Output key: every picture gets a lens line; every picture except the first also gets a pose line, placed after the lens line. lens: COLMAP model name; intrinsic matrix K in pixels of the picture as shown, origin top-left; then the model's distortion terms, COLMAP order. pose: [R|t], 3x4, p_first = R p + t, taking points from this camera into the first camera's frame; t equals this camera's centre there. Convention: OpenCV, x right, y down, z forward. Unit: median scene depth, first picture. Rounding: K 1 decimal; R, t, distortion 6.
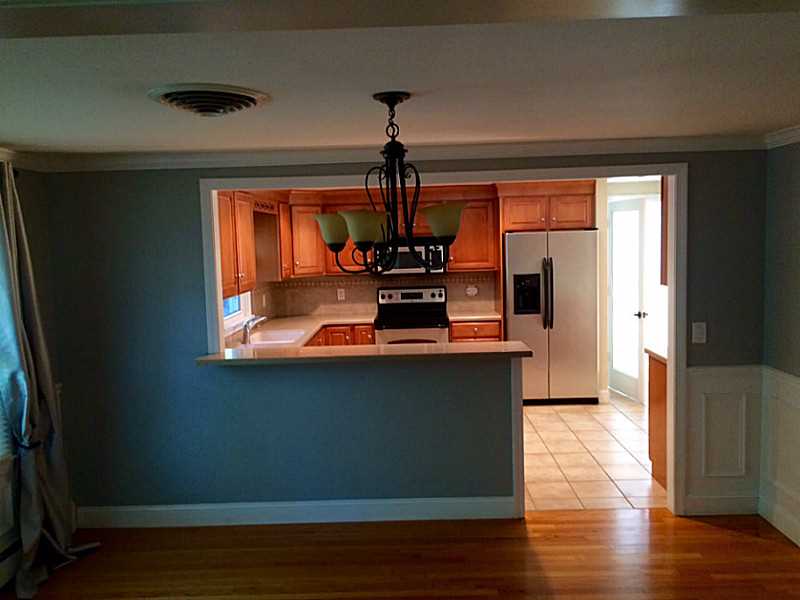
lens RADIAL K [[677.3, 0, 400.9], [0, 677.3, 298.1], [0, 0, 1]] dist [0.028830, -0.001235]
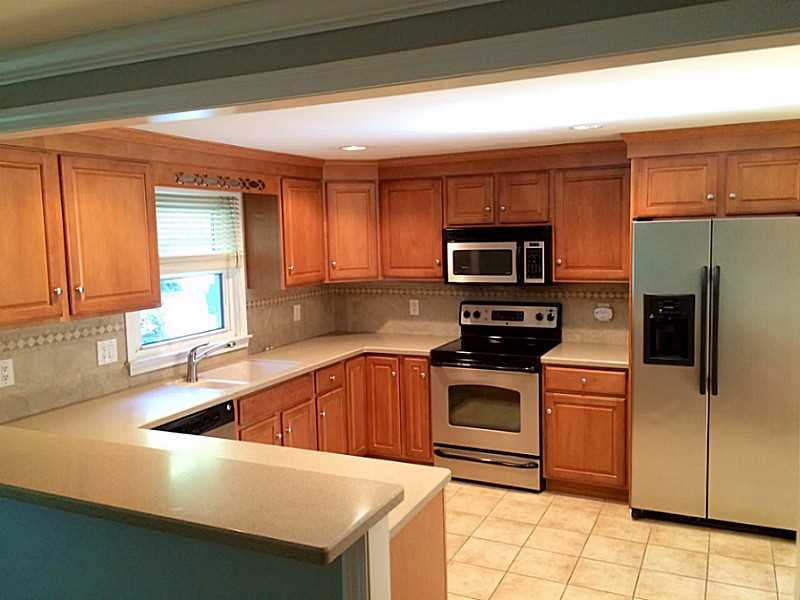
lens RADIAL K [[677.3, 0, 398.9], [0, 677.3, 300.5], [0, 0, 1]] dist [0.028830, -0.001235]
pose [[0.908853, 0.048833, -0.414249, 0.202508], [-0.038015, 0.998687, 0.034325, -0.038619], [0.415382, -0.015449, 0.909516, 0.368658]]
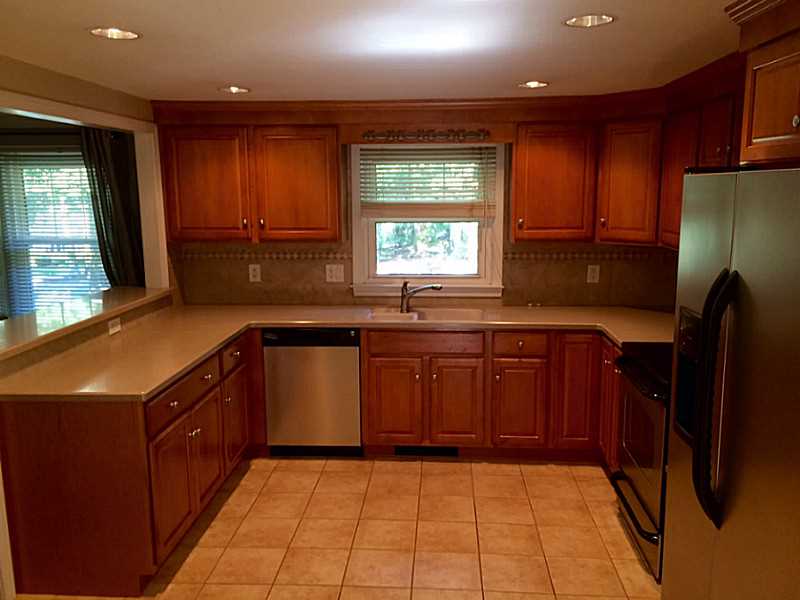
lens RADIAL K [[677.3, 0, 398.2], [0, 677.3, 302.7], [0, 0, 1]] dist [0.028830, -0.001235]
pose [[-0.054504, 0.195366, -0.979215, 0.453725], [-0.077949, 0.976847, 0.199232, -0.084293], [0.995466, 0.087188, -0.038014, 0.828024]]
